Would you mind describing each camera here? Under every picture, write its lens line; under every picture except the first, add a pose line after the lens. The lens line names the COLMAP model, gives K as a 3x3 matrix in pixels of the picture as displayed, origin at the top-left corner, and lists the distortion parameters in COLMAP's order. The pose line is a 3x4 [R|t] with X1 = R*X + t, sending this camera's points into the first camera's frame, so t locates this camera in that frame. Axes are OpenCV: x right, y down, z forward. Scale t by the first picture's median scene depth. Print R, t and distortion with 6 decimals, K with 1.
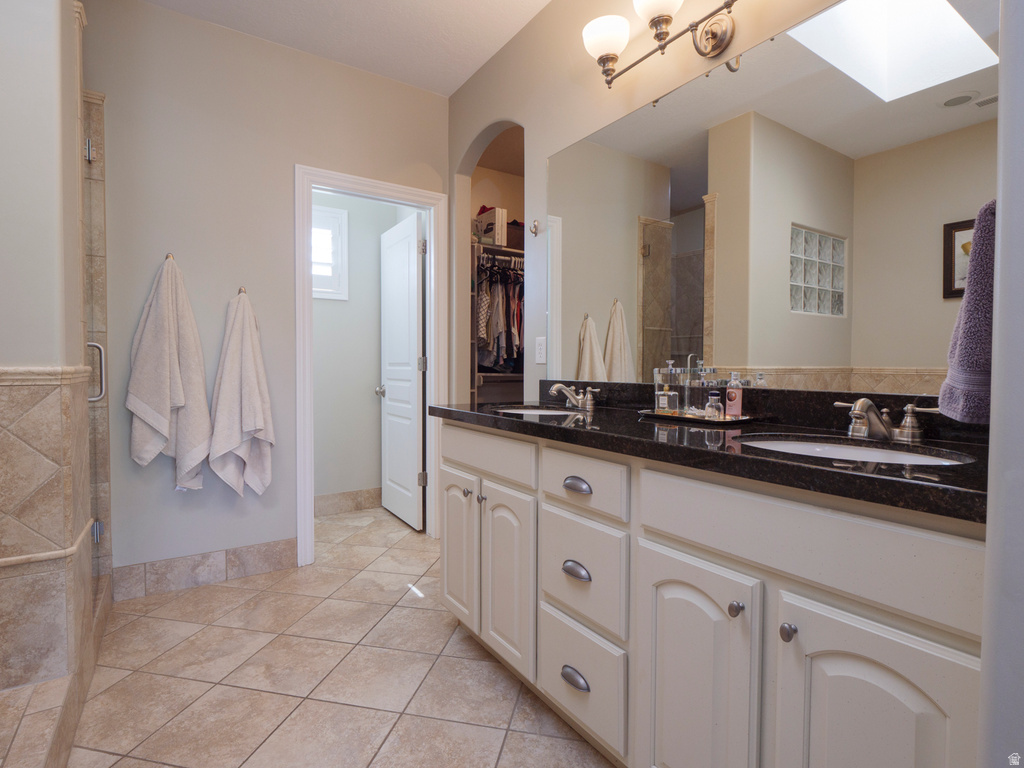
lens RADIAL K [[520.8, 0, 515.7], [0, 520.8, 378.7], [0, 0, 1]] dist [-0.005823, 0.000262]
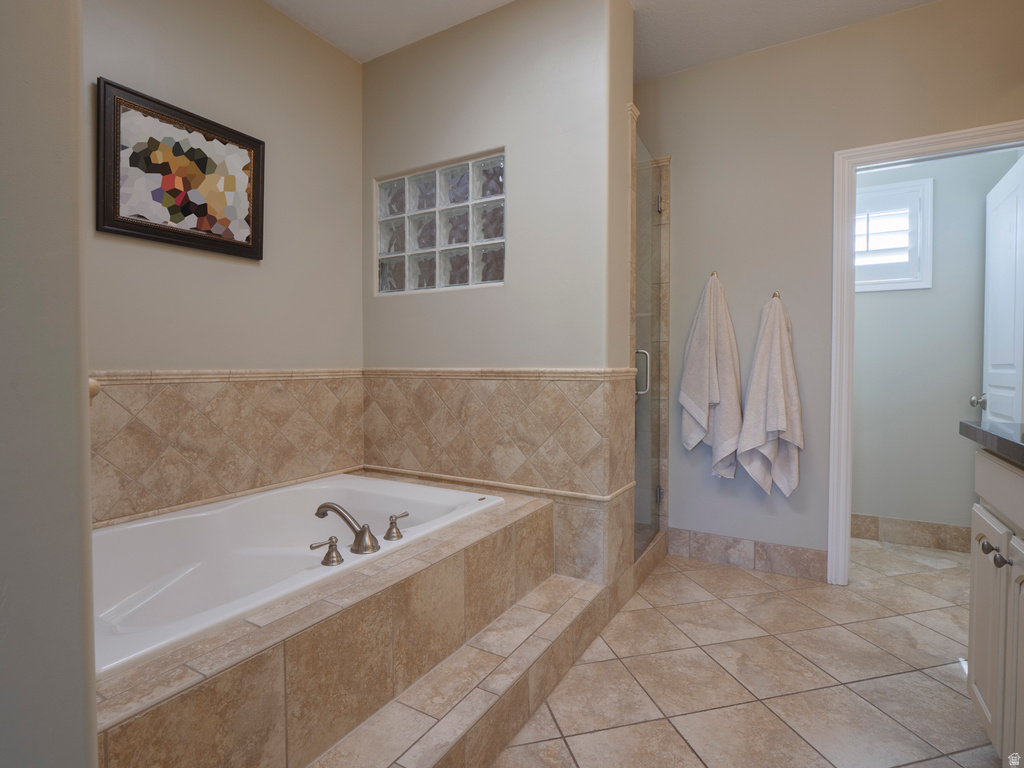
lens RADIAL K [[520.8, 0, 511.8], [0, 520.8, 377.9], [0, 0, 1]] dist [-0.005823, 0.000262]
pose [[0.444800, 0.016255, -0.895482, 0.185573], [-0.022872, 0.999715, 0.006786, 0.000233], [0.895338, 0.017463, 0.445045, 0.083186]]
